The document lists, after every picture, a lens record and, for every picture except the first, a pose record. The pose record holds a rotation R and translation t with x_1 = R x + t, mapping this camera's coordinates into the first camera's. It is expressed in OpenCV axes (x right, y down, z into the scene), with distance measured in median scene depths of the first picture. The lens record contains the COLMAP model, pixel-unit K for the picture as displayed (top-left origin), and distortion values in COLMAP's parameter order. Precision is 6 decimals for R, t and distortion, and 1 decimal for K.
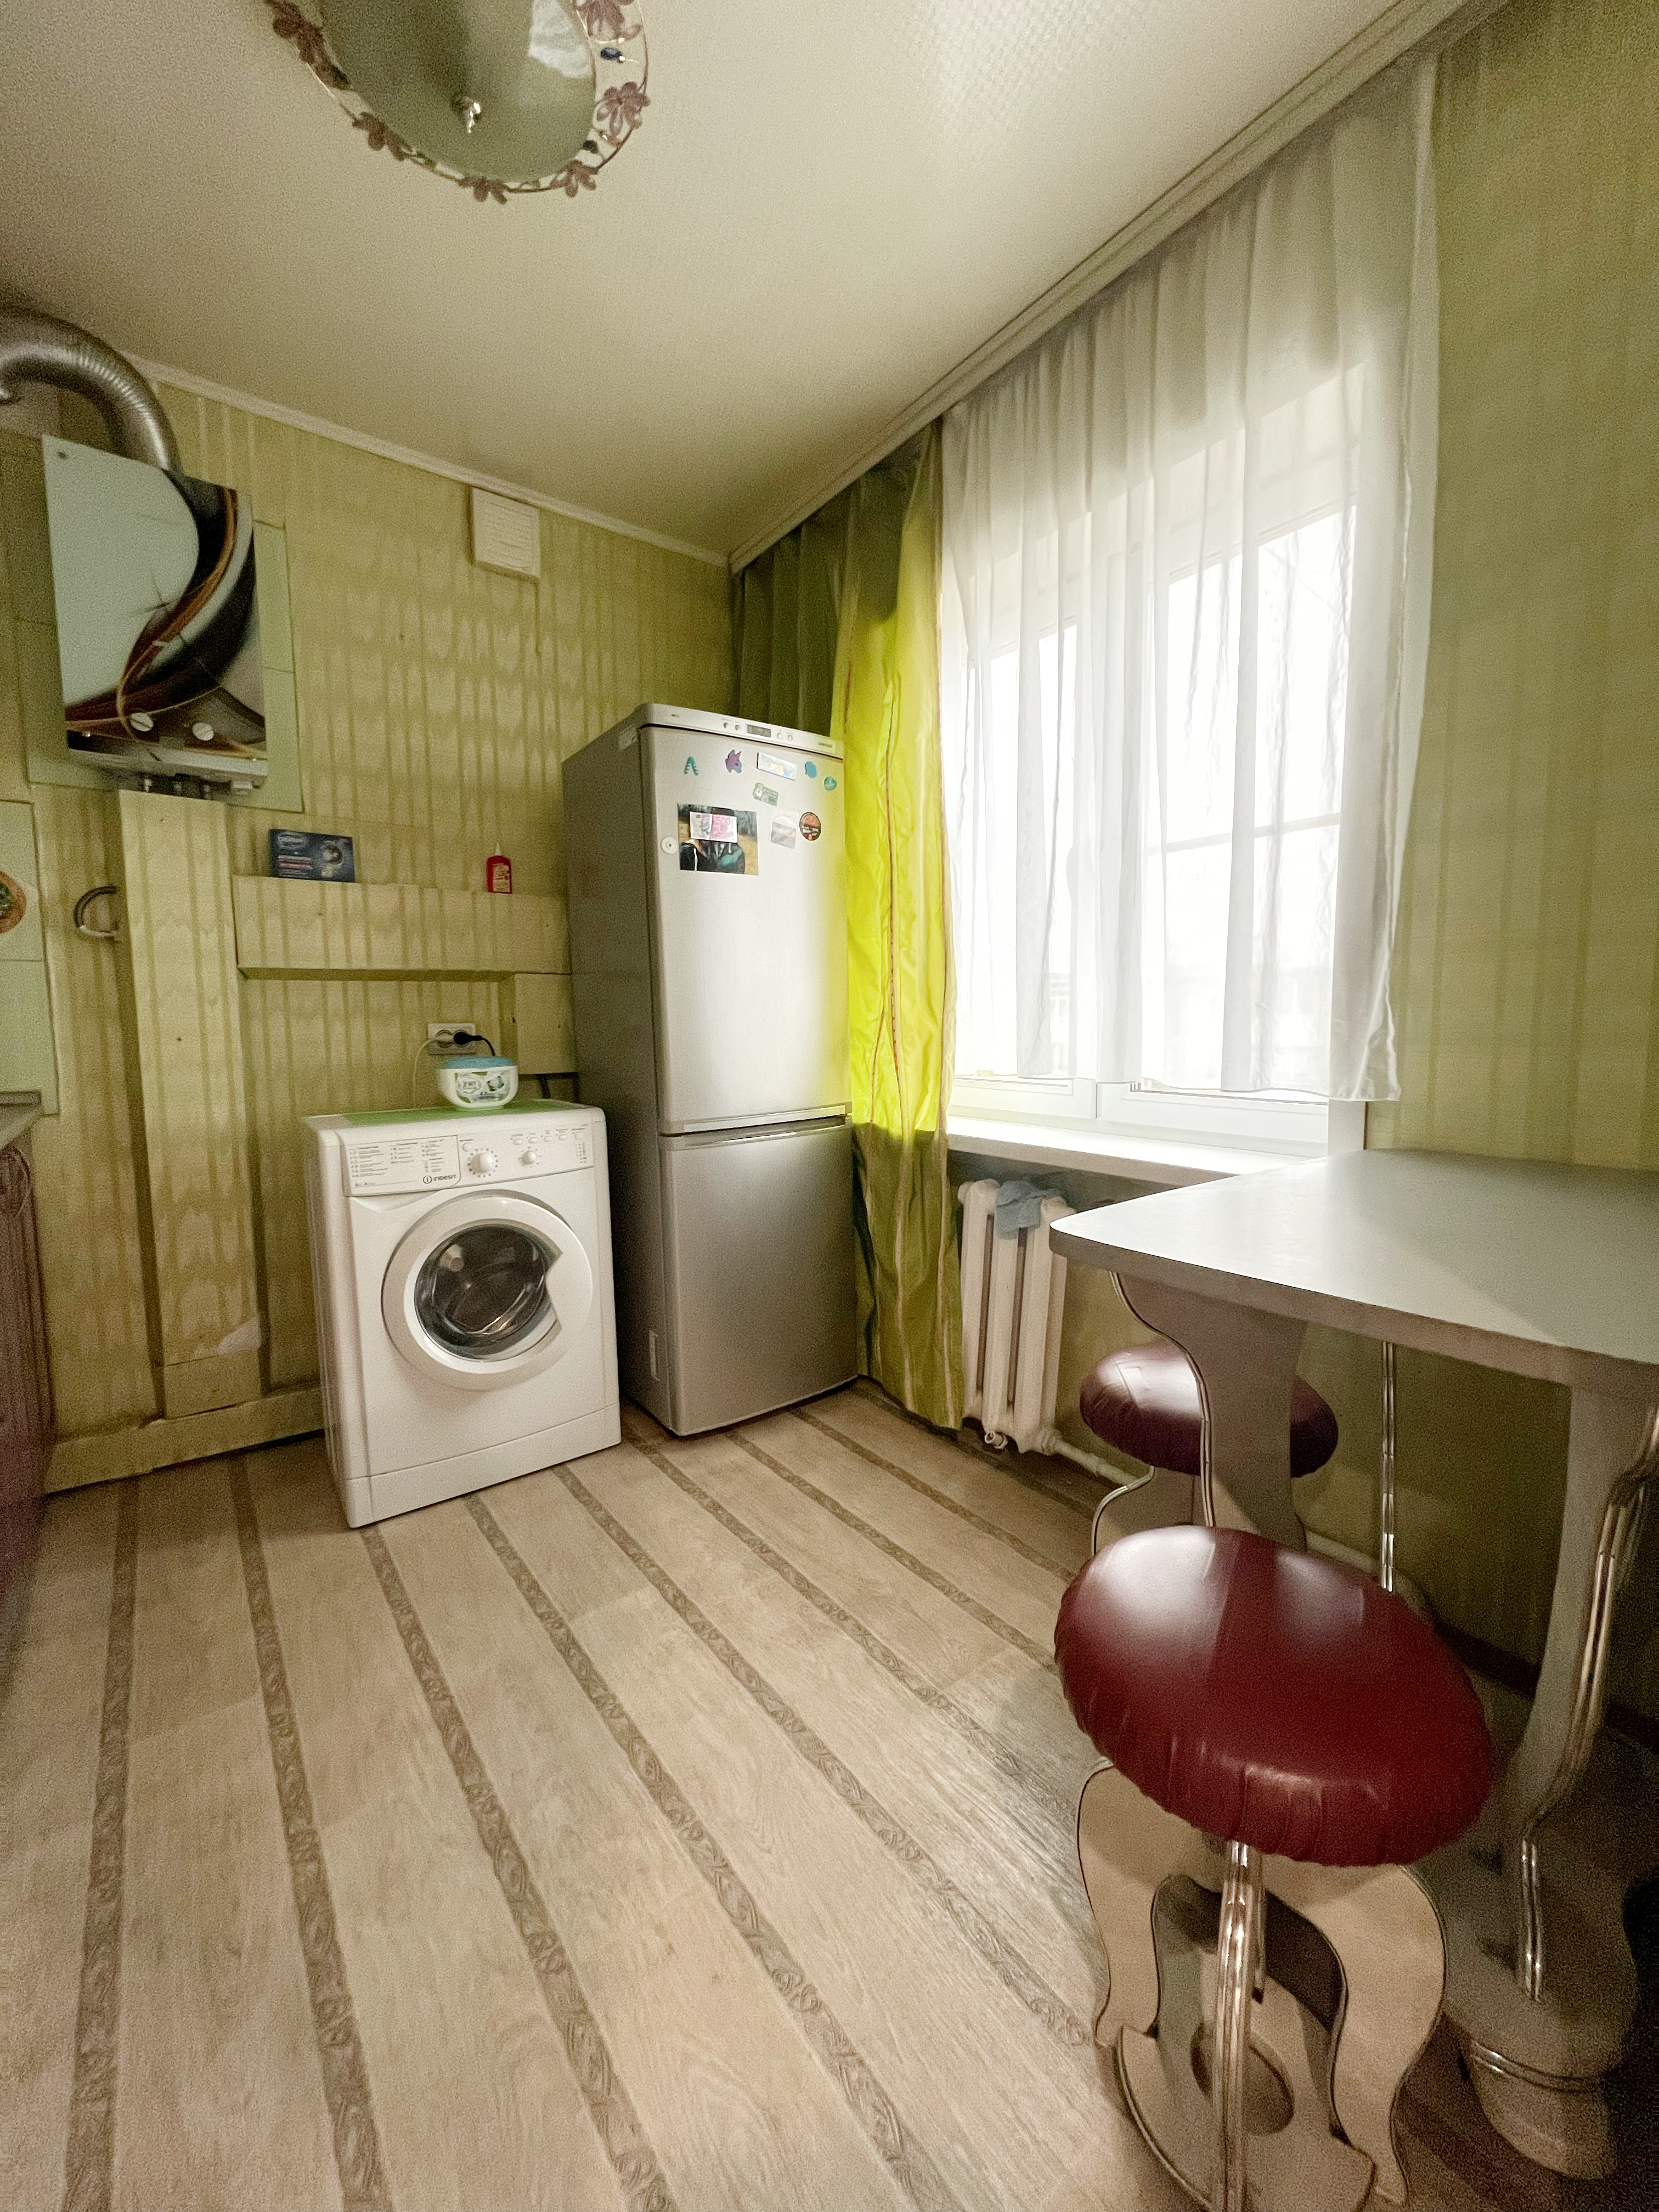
lens RADIAL K [[888.0, 0, 832.1], [0, 888.0, 1102.5], [0, 0, 1]] dist [0.000640, -0.000579]
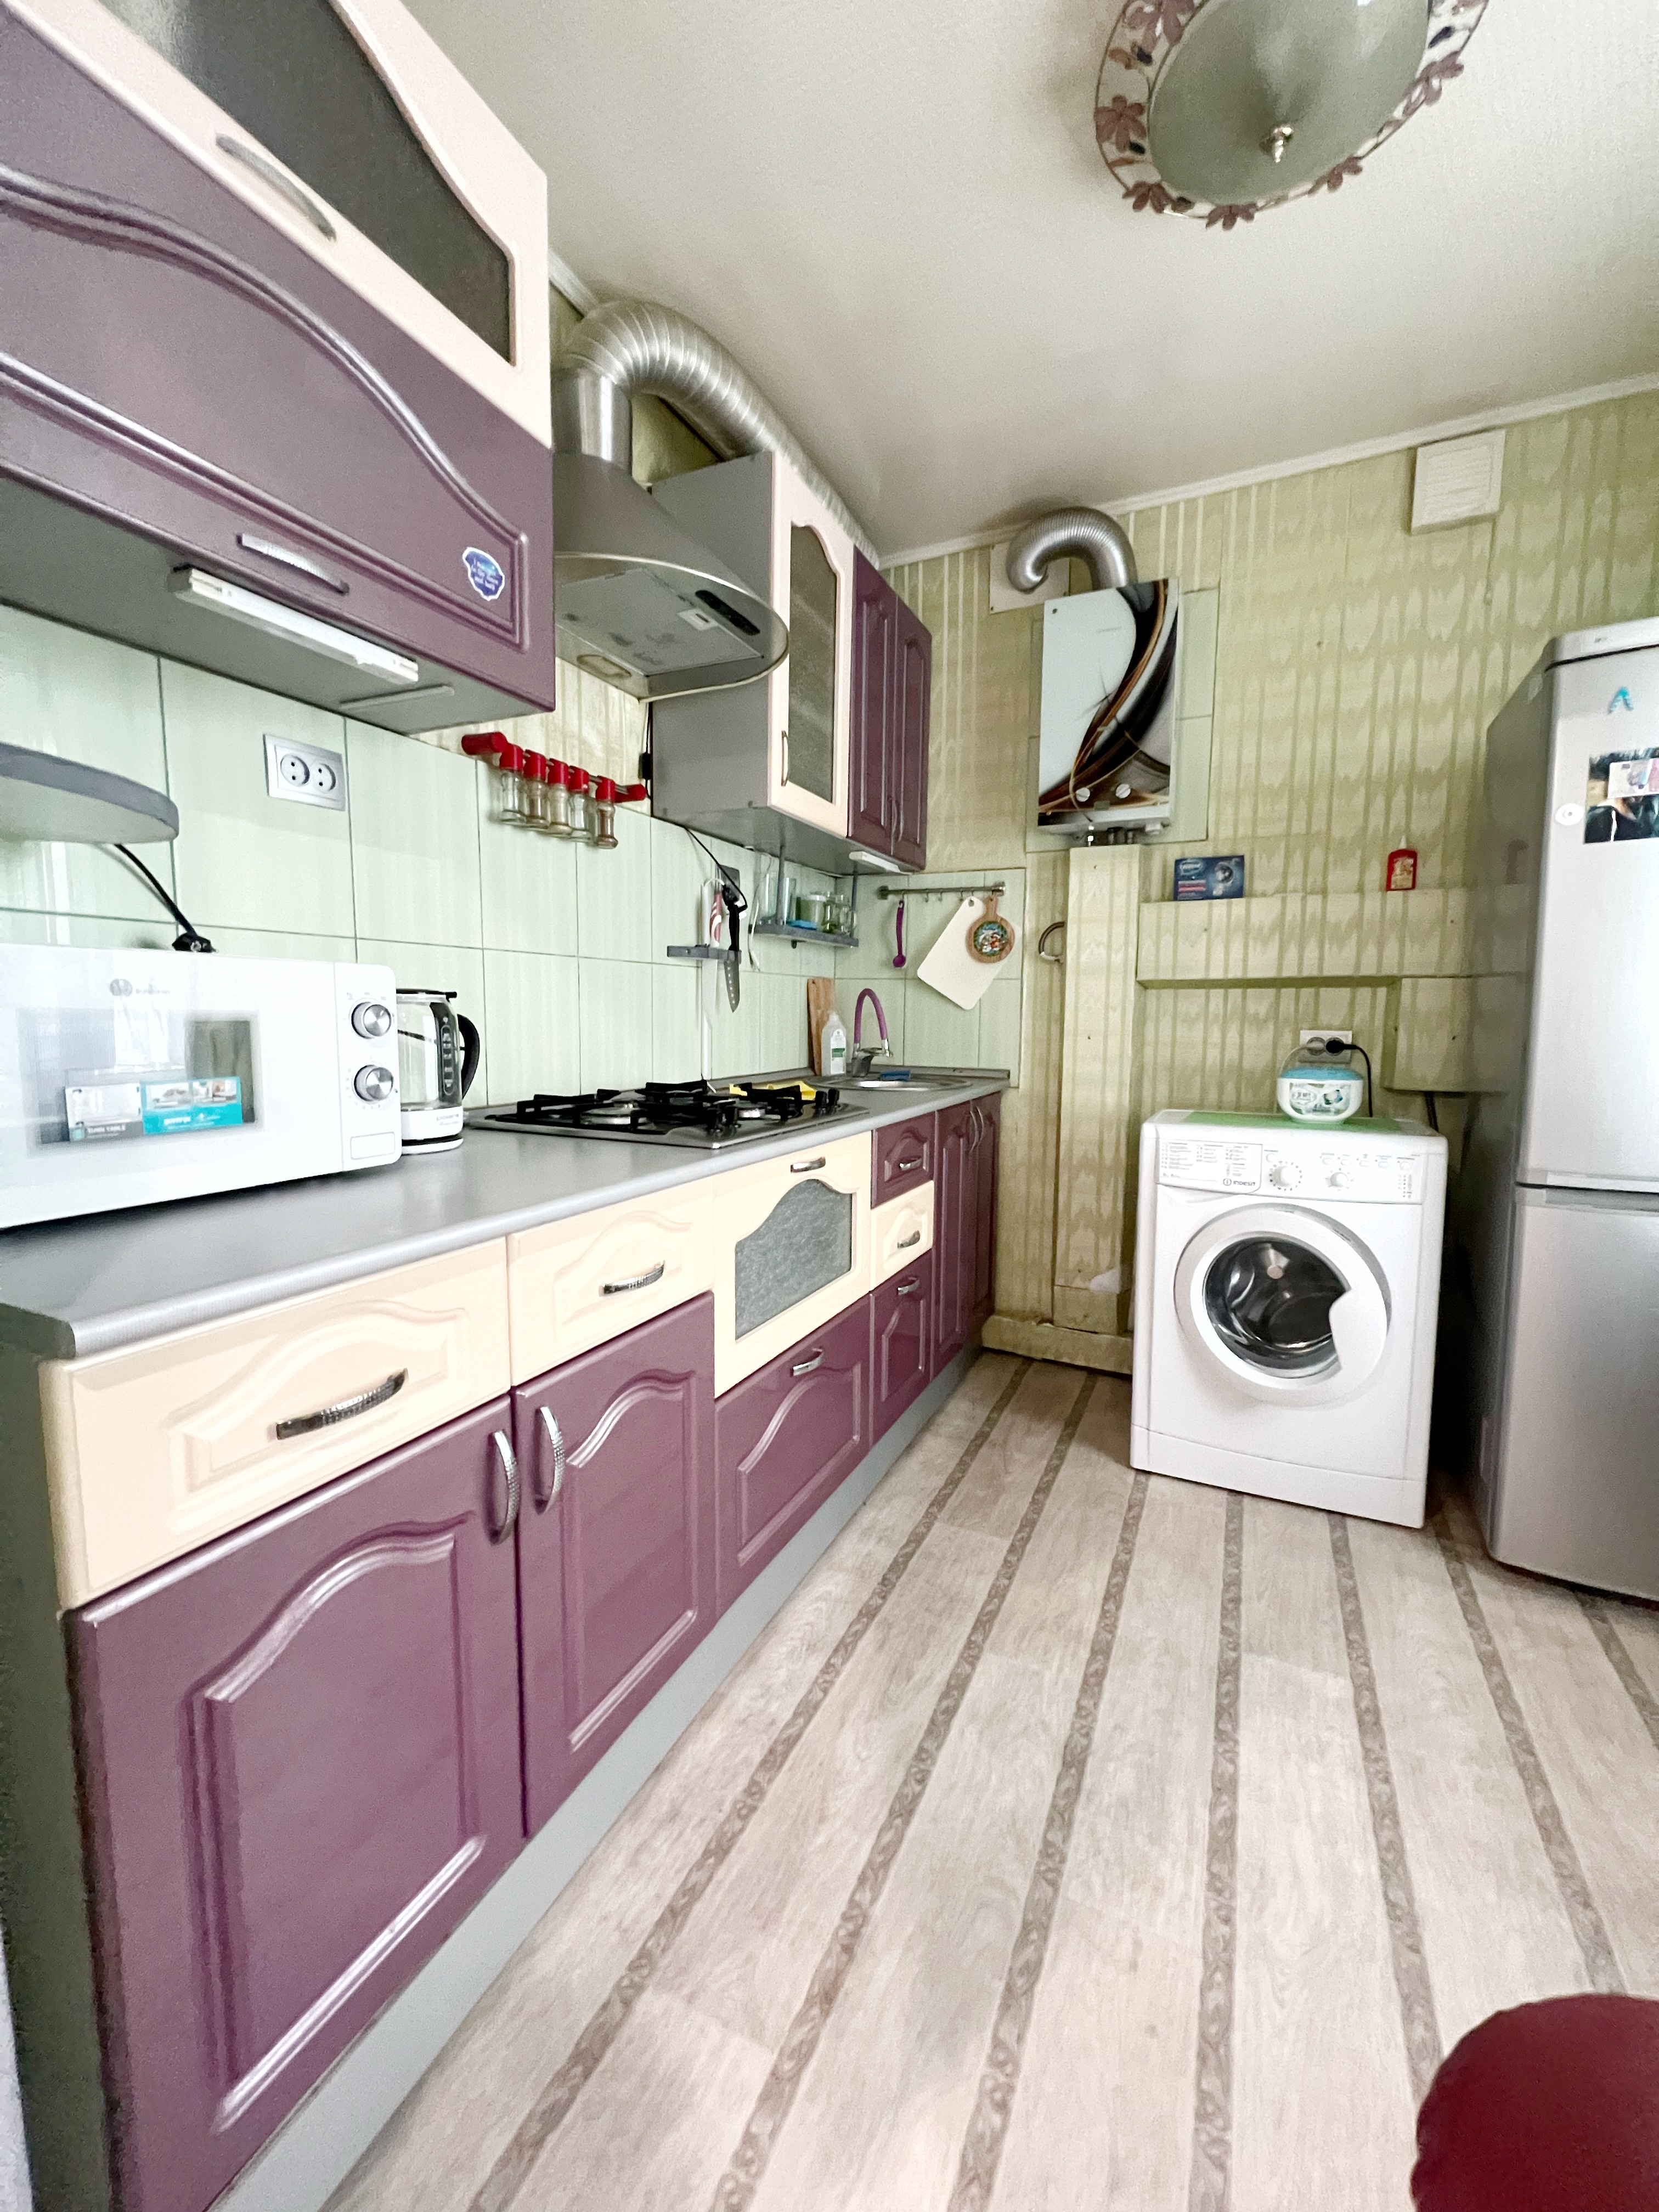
lens RADIAL K [[879.6, 0, 830.0], [0, 879.6, 1102.4], [0, 0, 1]] dist [-0.000933, -0.000178]
pose [[0.455631, 0.107144, -0.883697, 0.235594], [-0.093777, 0.992983, 0.072043, -0.036947], [0.885215, 0.050045, 0.462481, 0.094137]]
